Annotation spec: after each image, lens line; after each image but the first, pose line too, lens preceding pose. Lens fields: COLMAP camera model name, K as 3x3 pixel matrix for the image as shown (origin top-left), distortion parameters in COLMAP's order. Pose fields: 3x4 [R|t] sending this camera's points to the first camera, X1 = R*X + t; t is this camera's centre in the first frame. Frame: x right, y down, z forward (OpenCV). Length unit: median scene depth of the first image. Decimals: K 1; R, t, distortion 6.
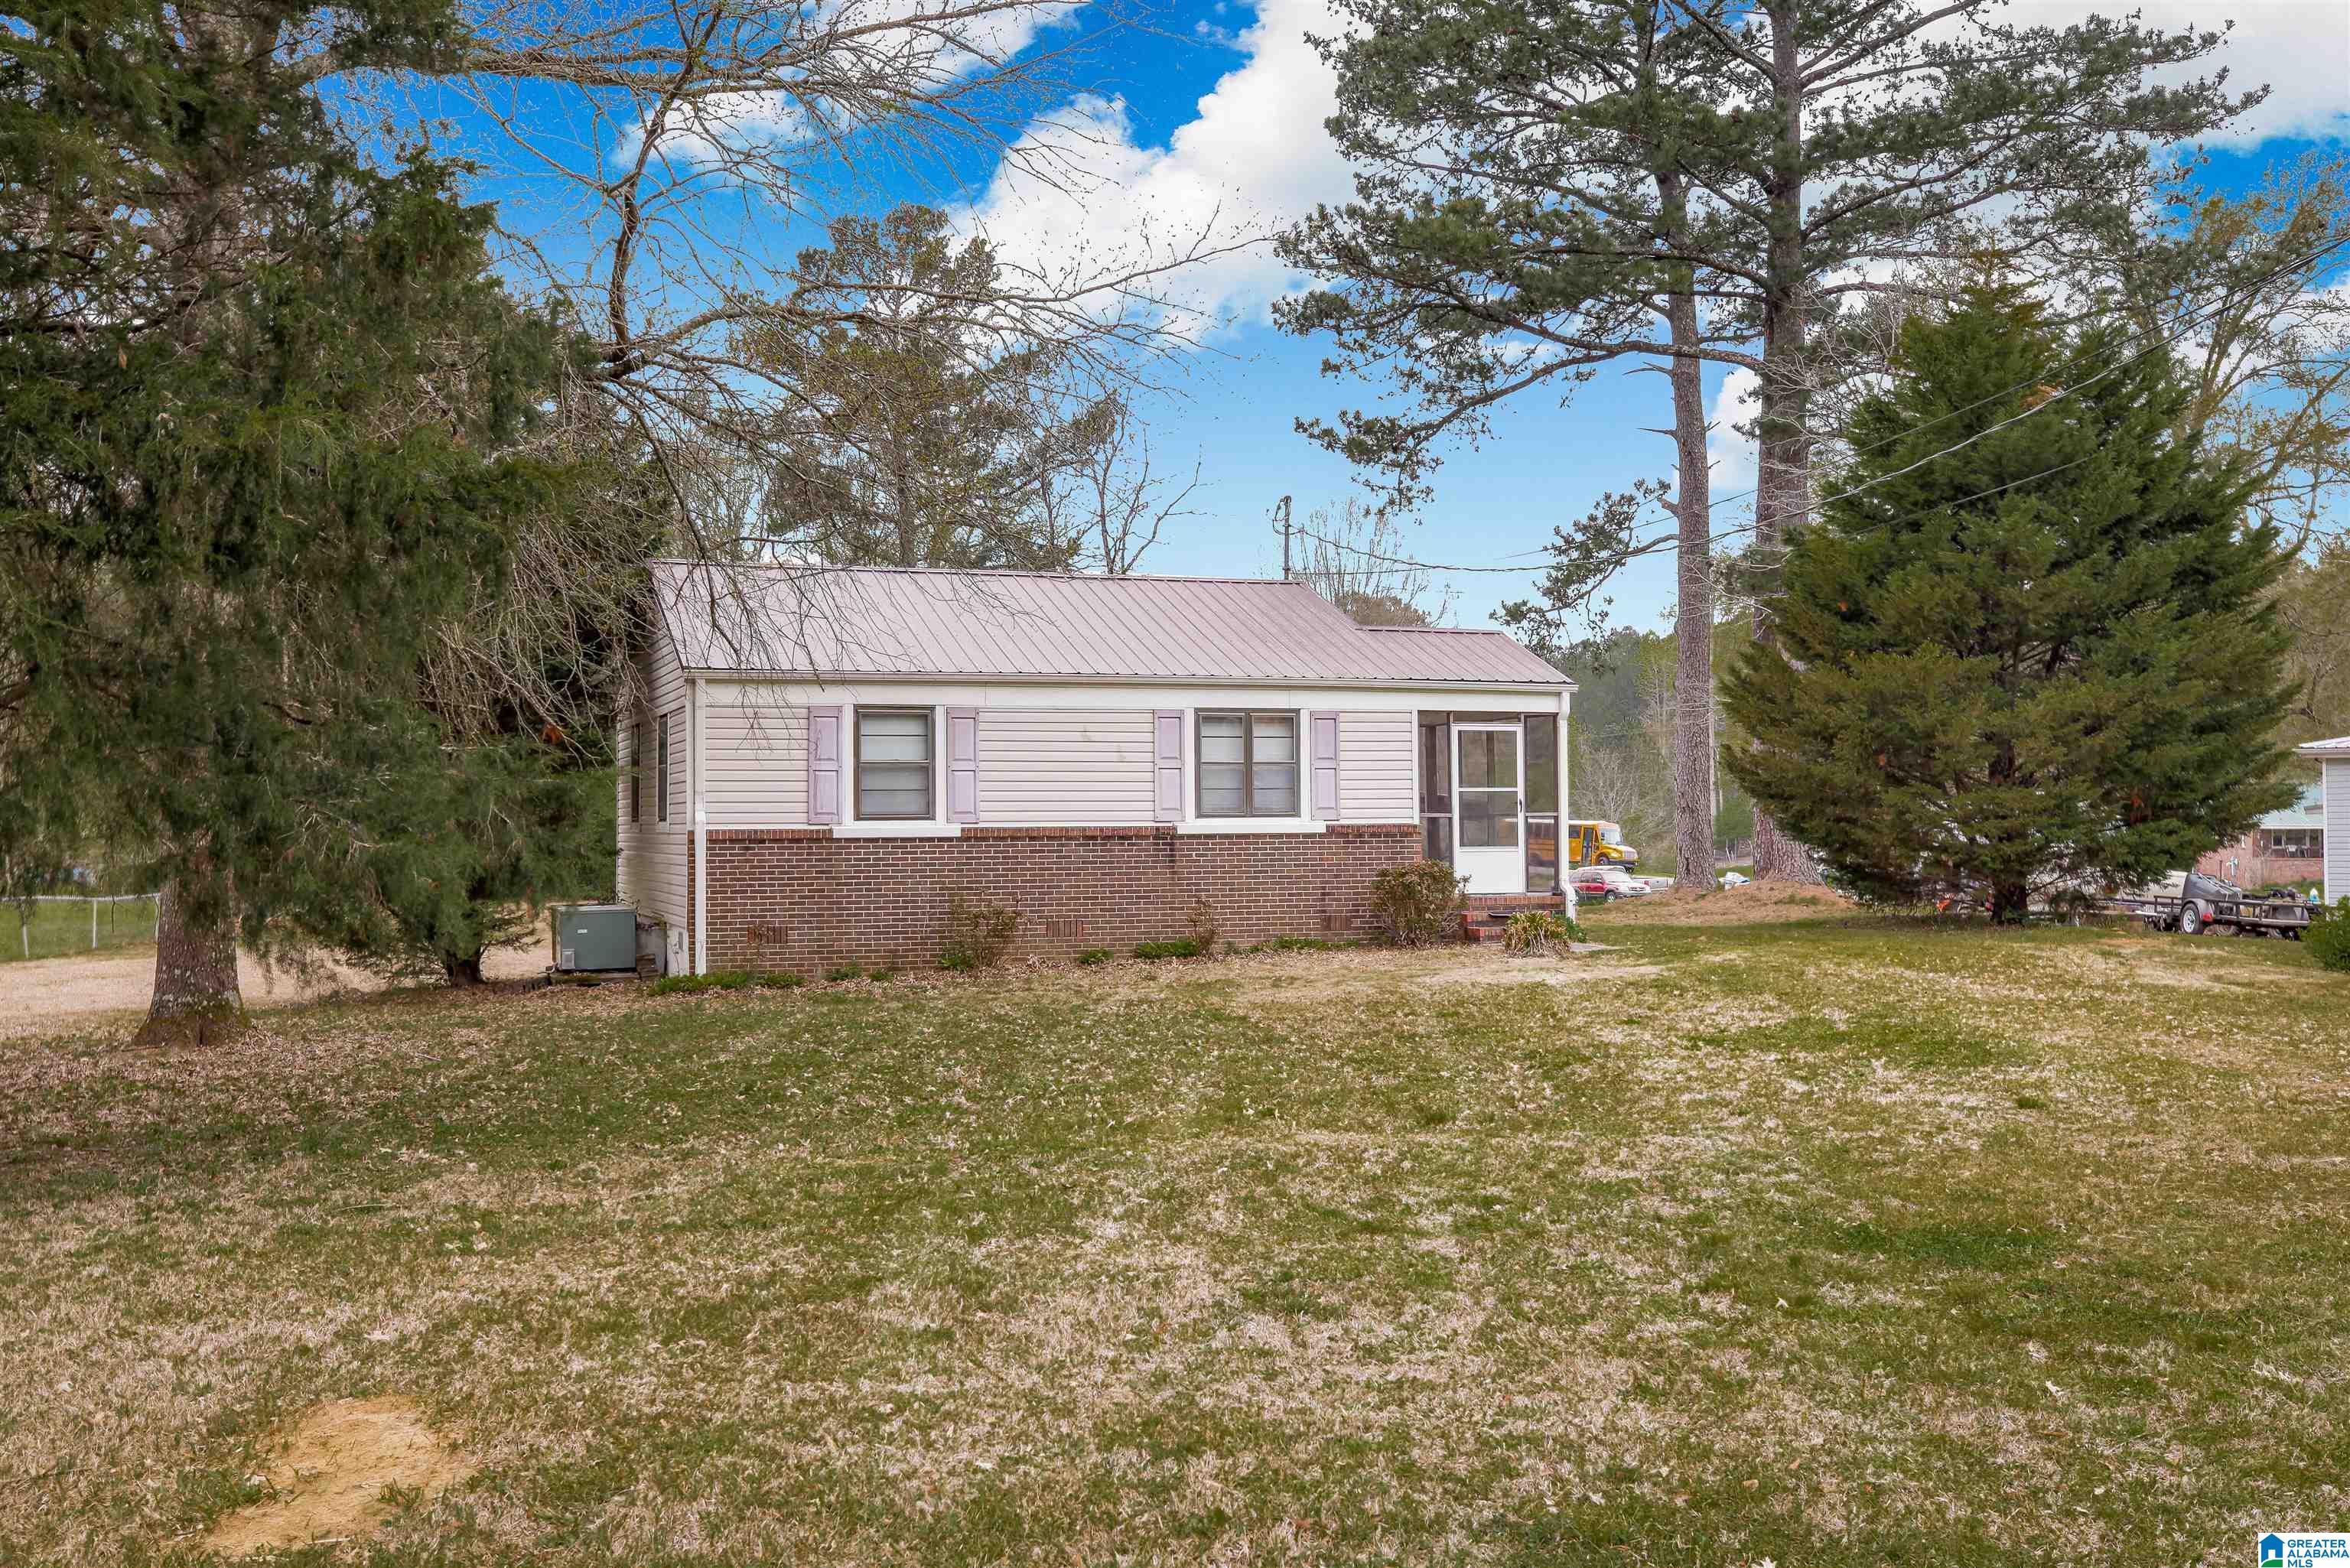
lens RADIAL K [[2355.0, 0, 1175.3], [0, 2355.0, 778.4], [0, 0, 1]] dist [-0.014588, 0.000000]
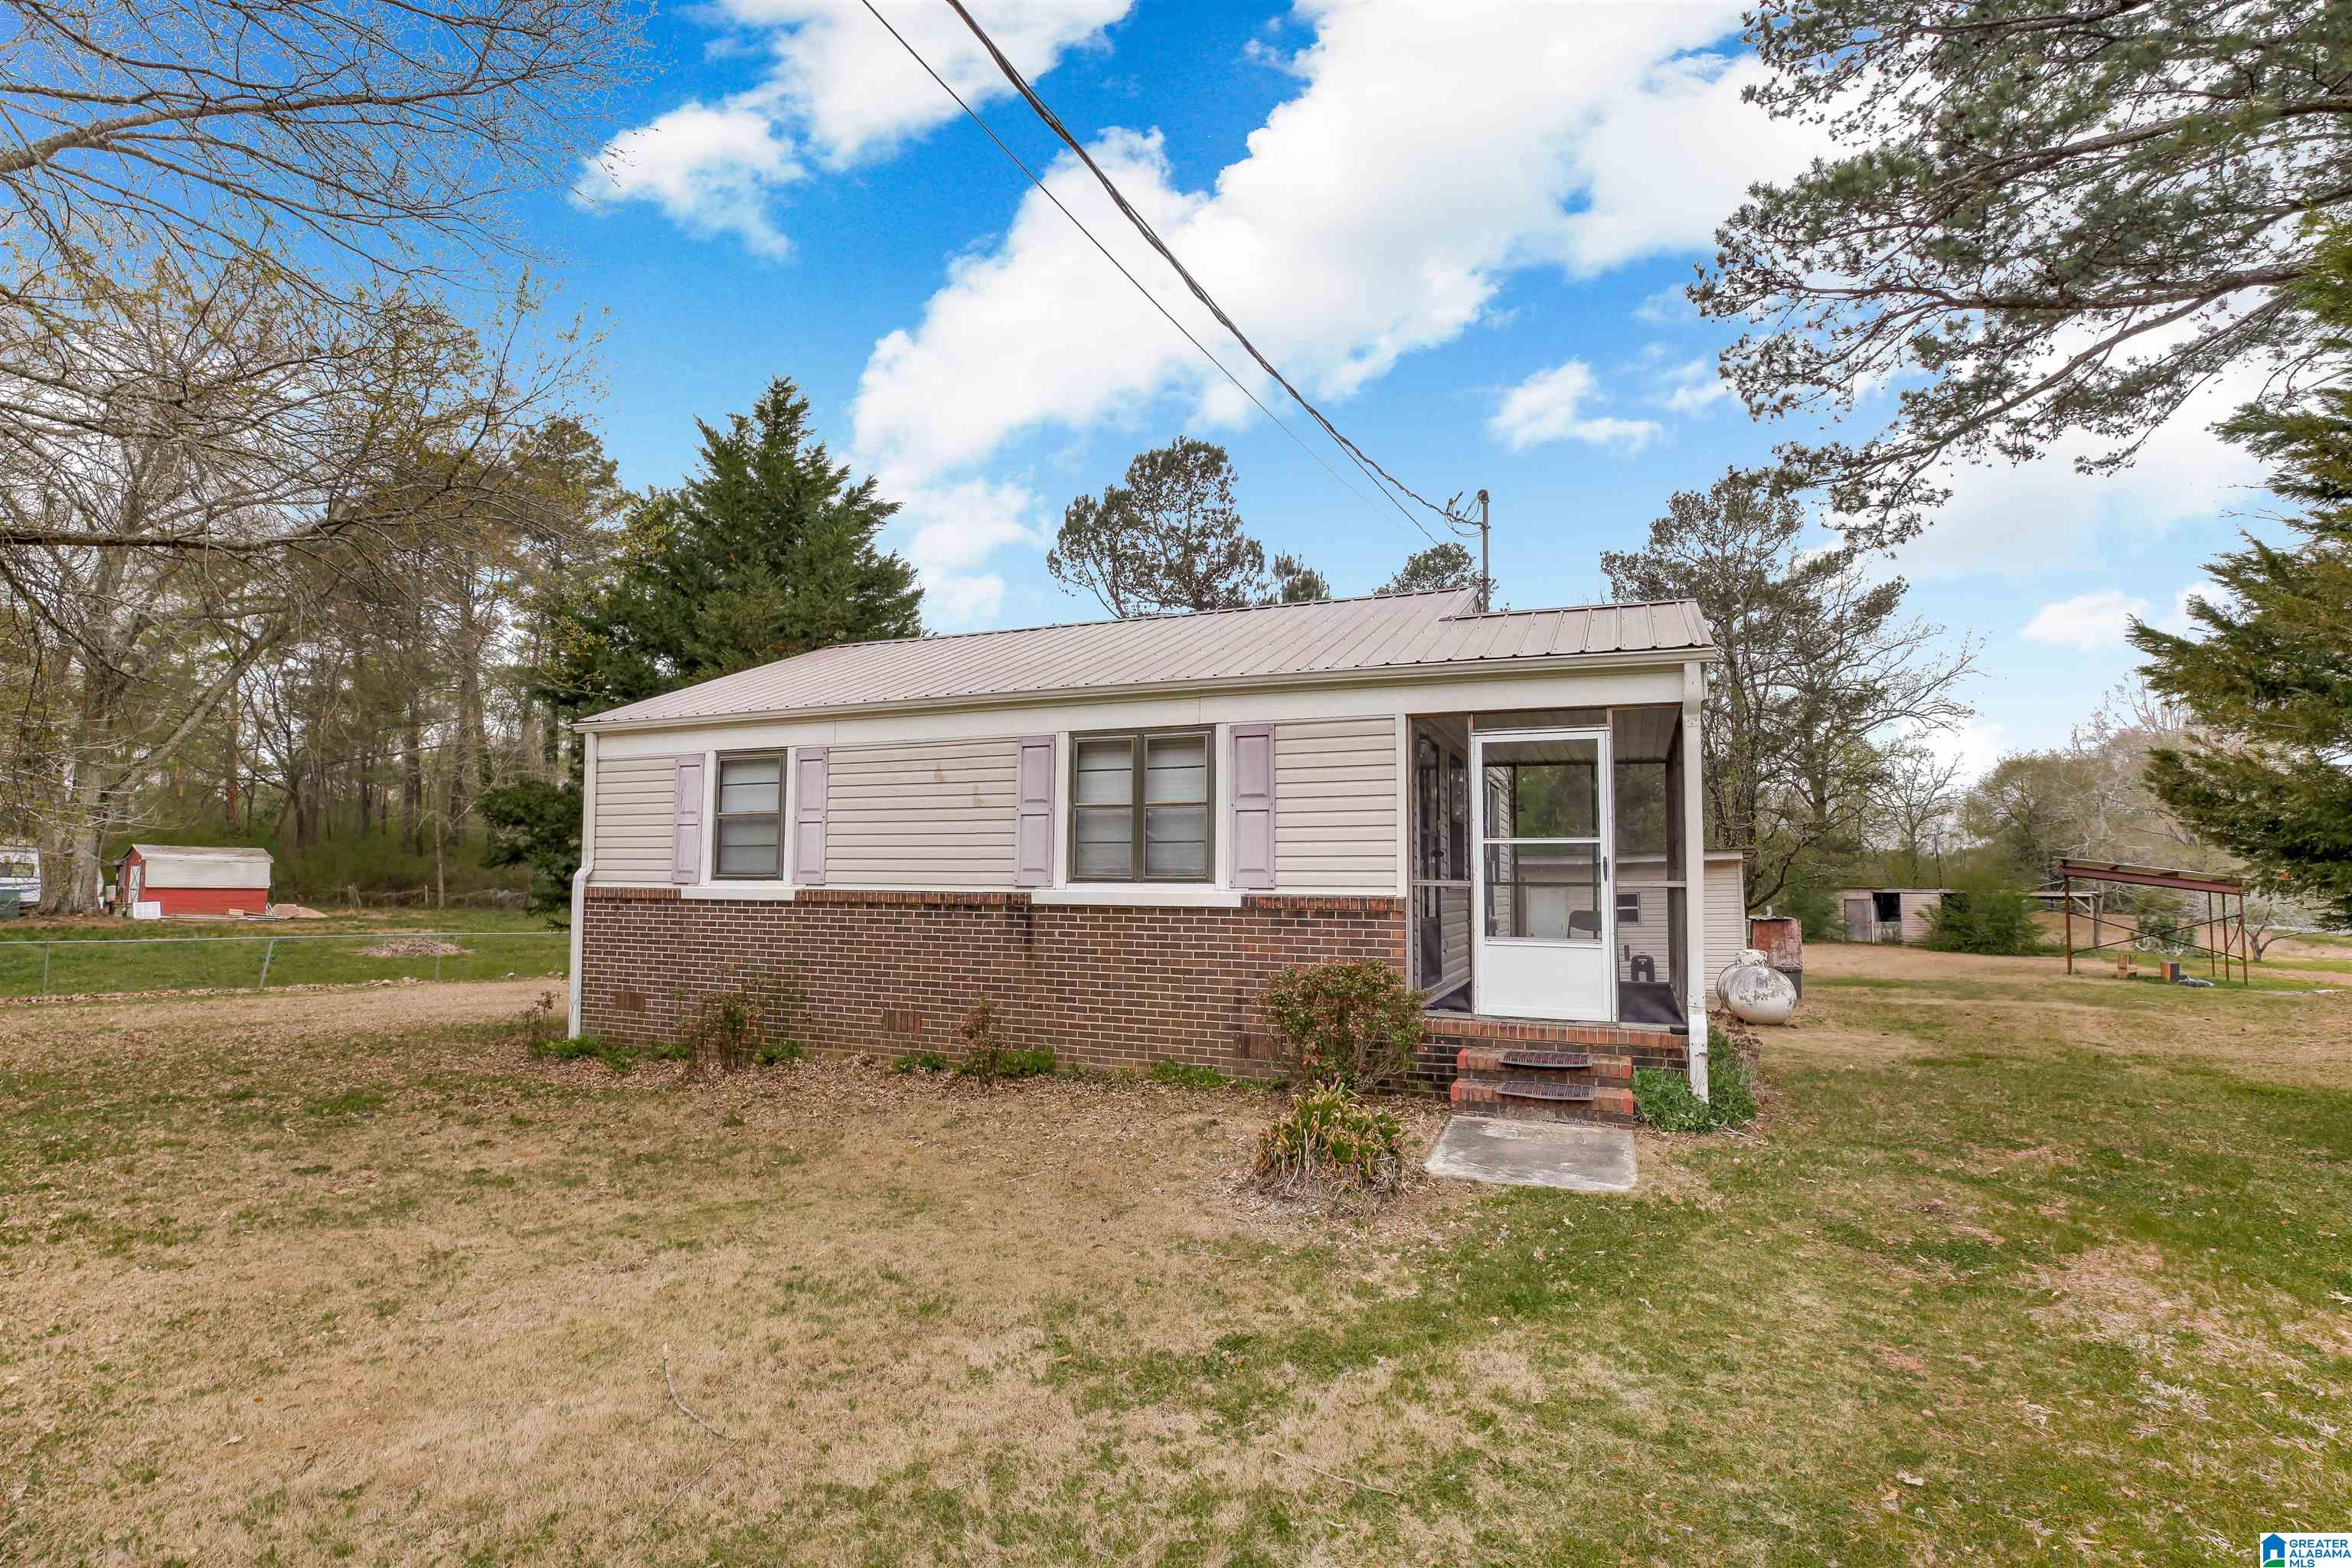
lens RADIAL K [[1071.7, 0, 1192.4], [0, 1071.7, 819.8], [0, 0, 1]] dist [-0.001946, 0.000314]
pose [[0.746884, -0.030897, -0.664236, 0.255546], [-0.005313, 0.998611, -0.052425, 0.014522], [0.664933, 0.042684, 0.745682, 0.771648]]
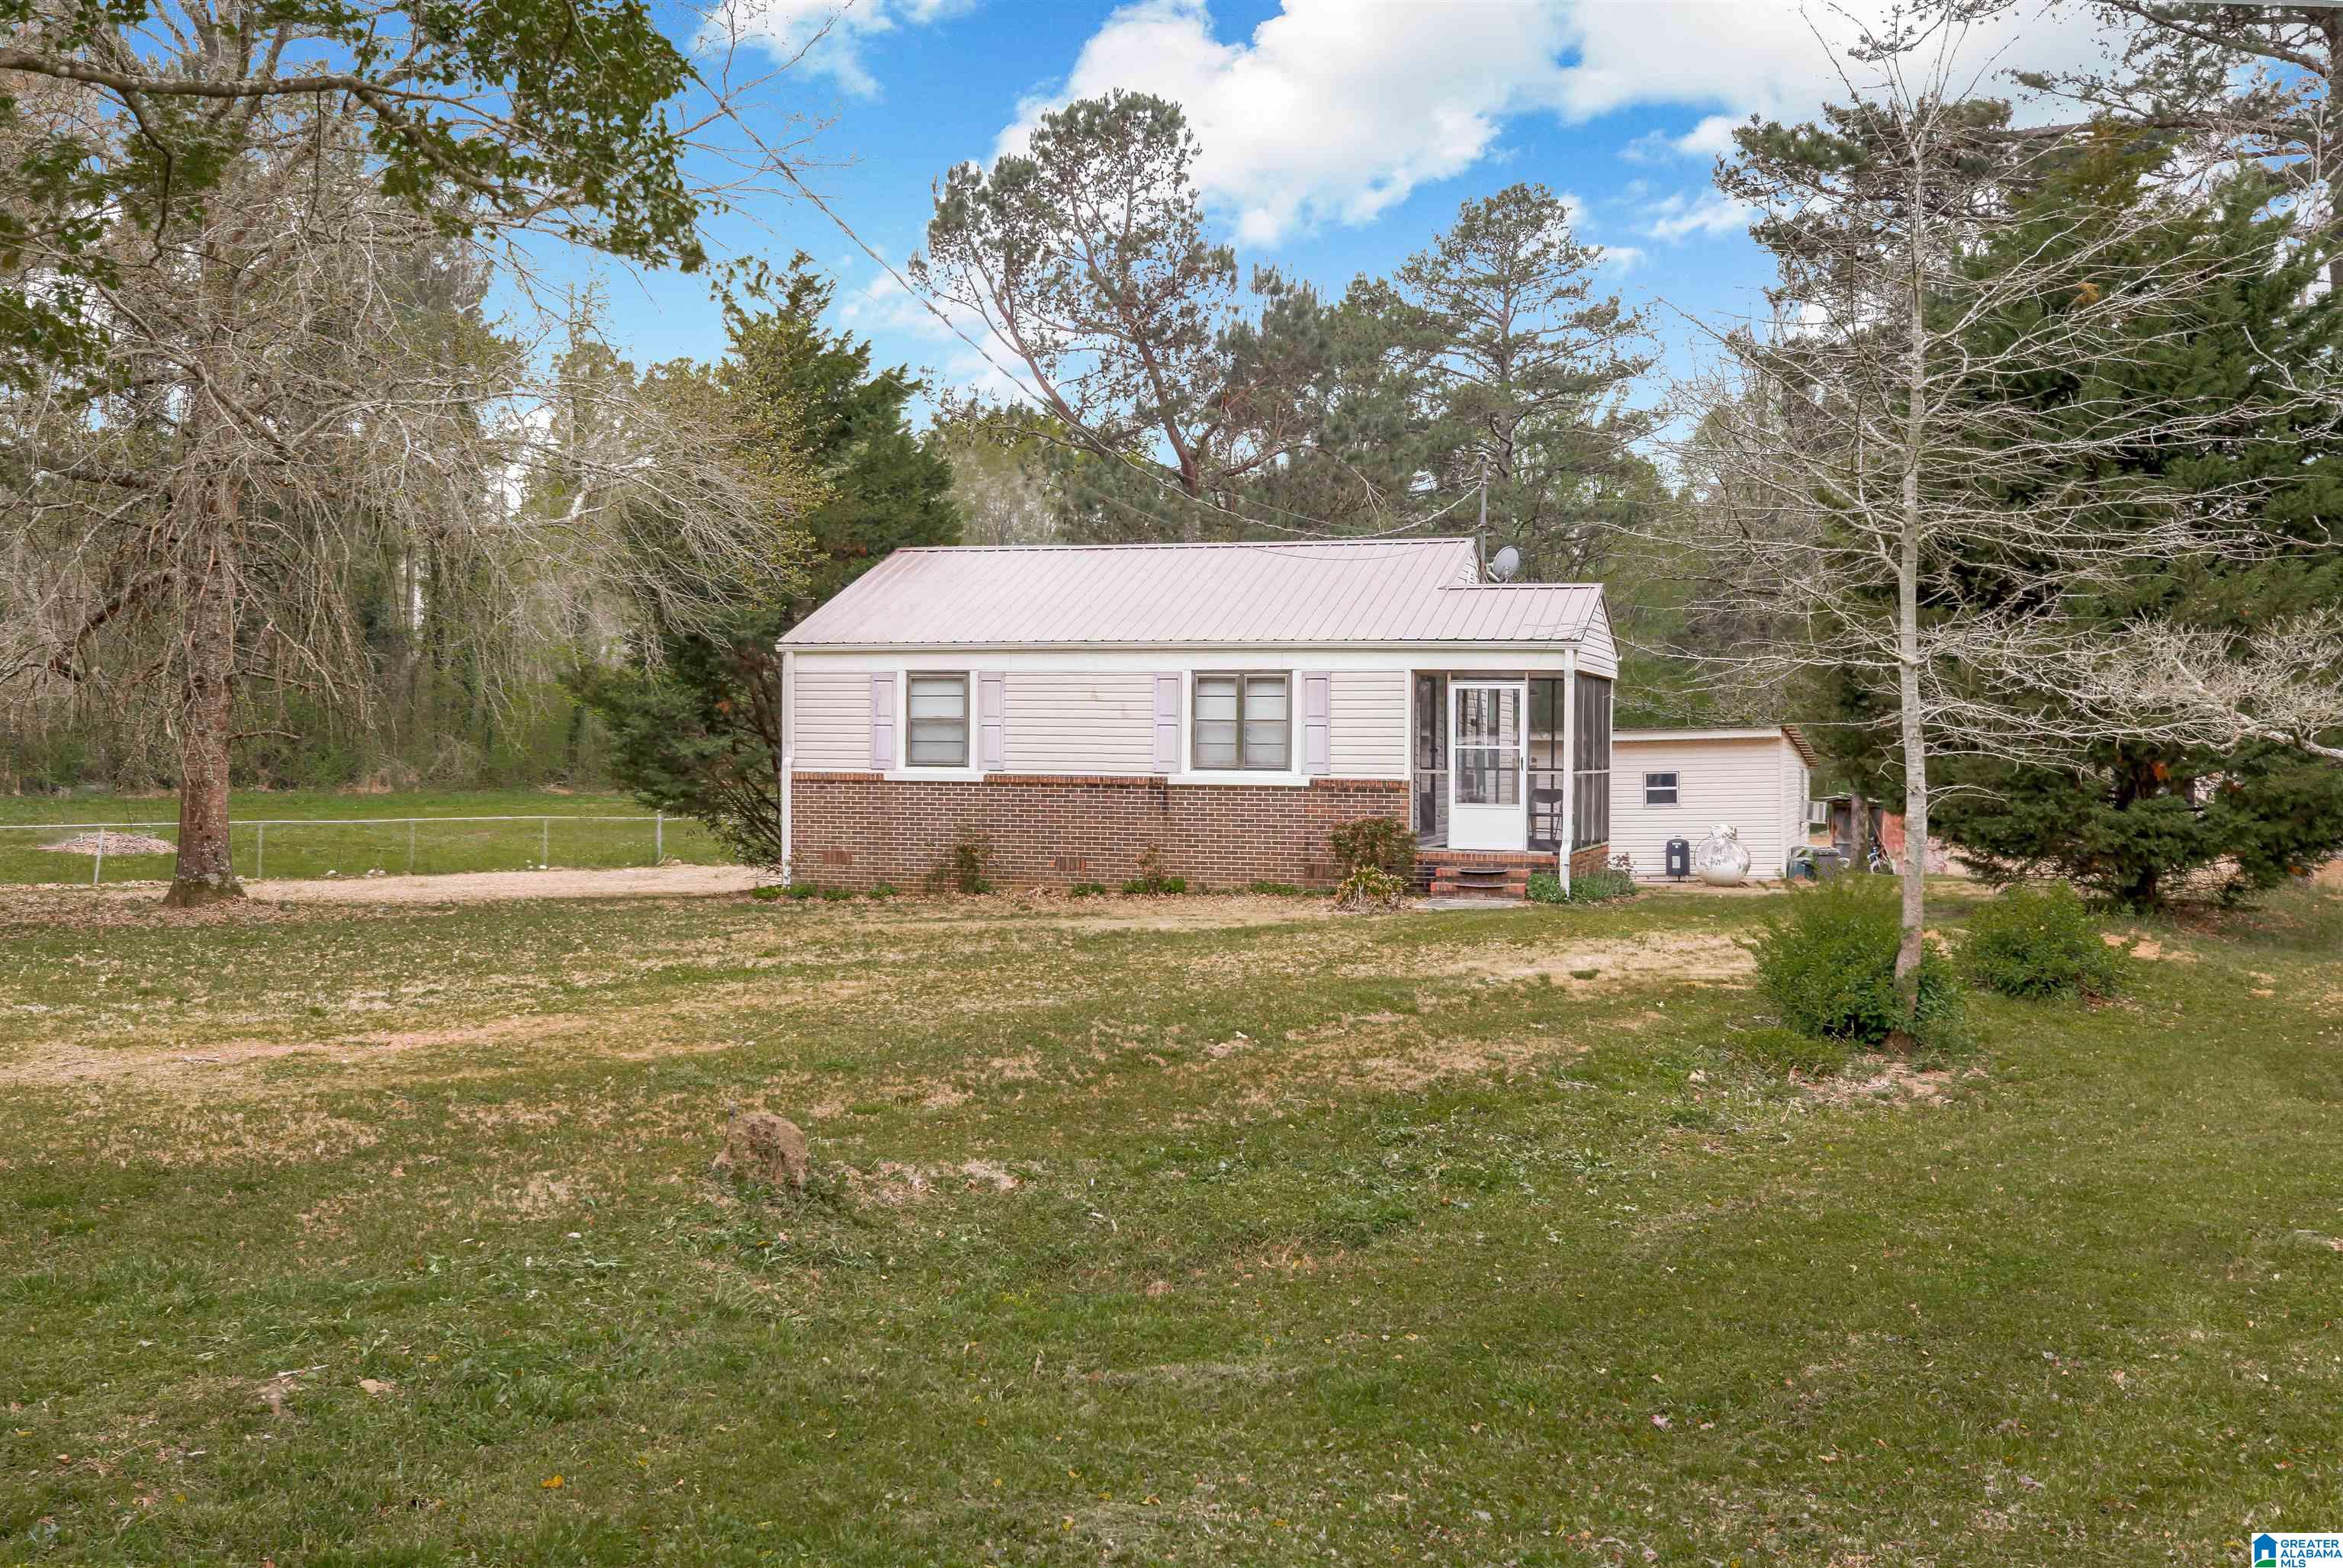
lens RADIAL K [[2348.0, 0, 1153.5], [0, 2348.0, 790.2], [0, 0, 1]] dist [-0.014588, 0.000000]
pose [[0.788110, 0.022522, -0.615122, 0.666033], [-0.006861, 0.999590, 0.027809, -0.004070], [0.615496, -0.017696, 0.787941, 0.121374]]
